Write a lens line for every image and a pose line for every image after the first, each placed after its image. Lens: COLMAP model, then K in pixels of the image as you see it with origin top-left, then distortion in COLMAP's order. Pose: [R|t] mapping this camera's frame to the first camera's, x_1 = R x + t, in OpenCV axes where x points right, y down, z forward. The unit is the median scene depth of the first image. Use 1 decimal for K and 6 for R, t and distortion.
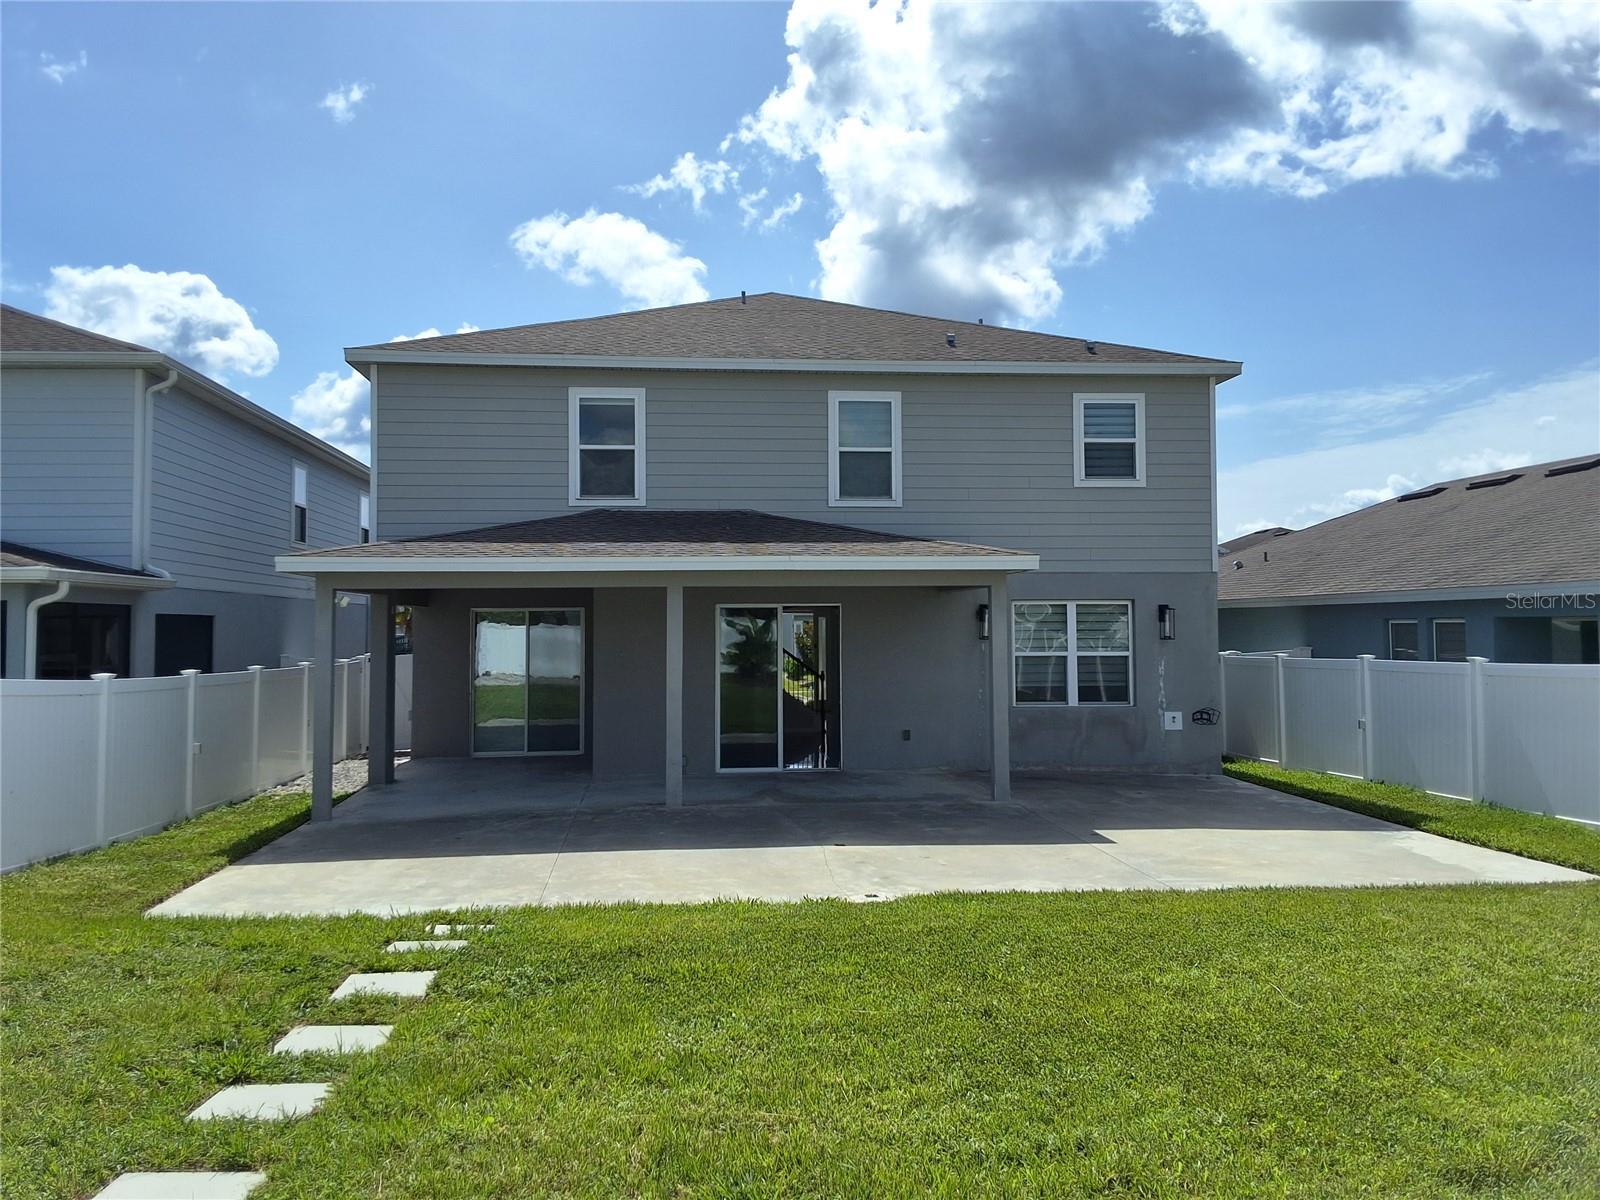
lens RADIAL K [[1284.6, 0, 799.7], [0, 1284.6, 567.5], [0, 0, 1]] dist [0.062879, -0.003503]
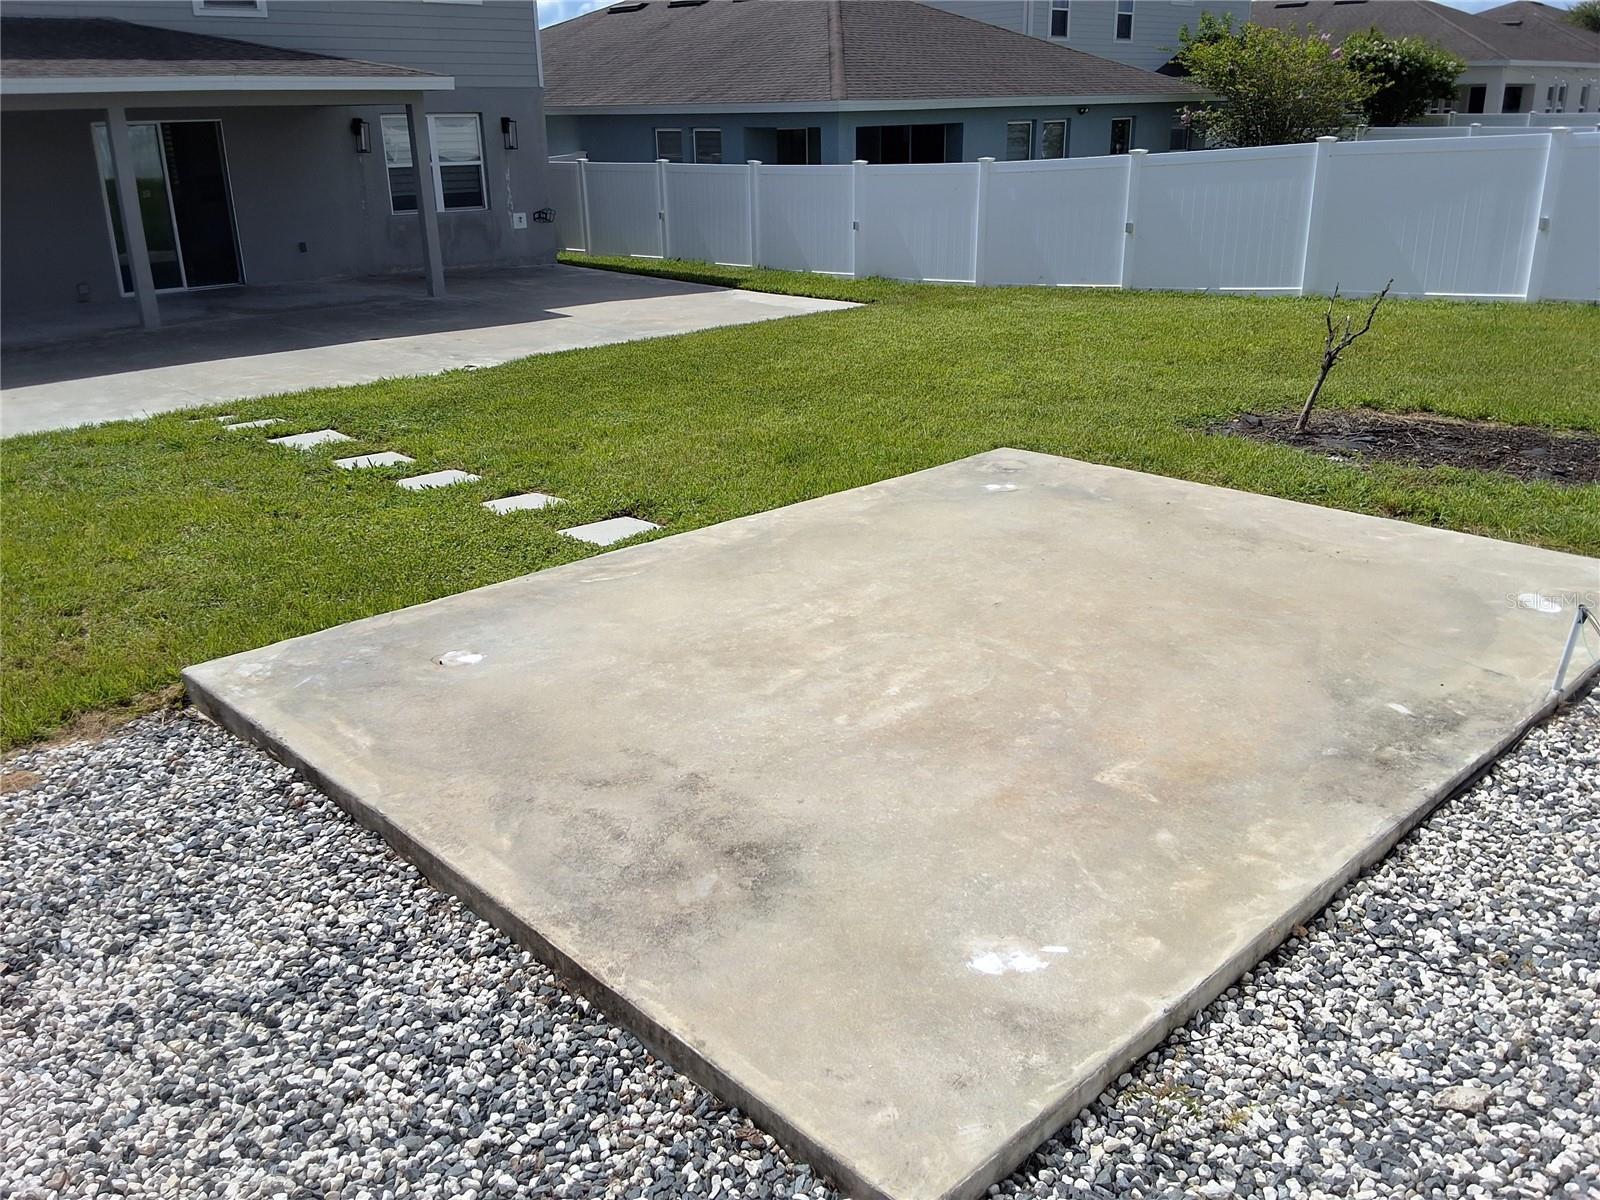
lens RADIAL K [[1301.7, 0, 800.0], [0, 1301.7, 600.0], [0, 0, 1]] dist [-0.009541, -0.015300]
pose [[0.785726, -0.217964, 0.578901, -0.298494], [-0.026827, 0.922975, 0.383924, -0.027986], [-0.617993, -0.317189, 0.719358, -0.147501]]
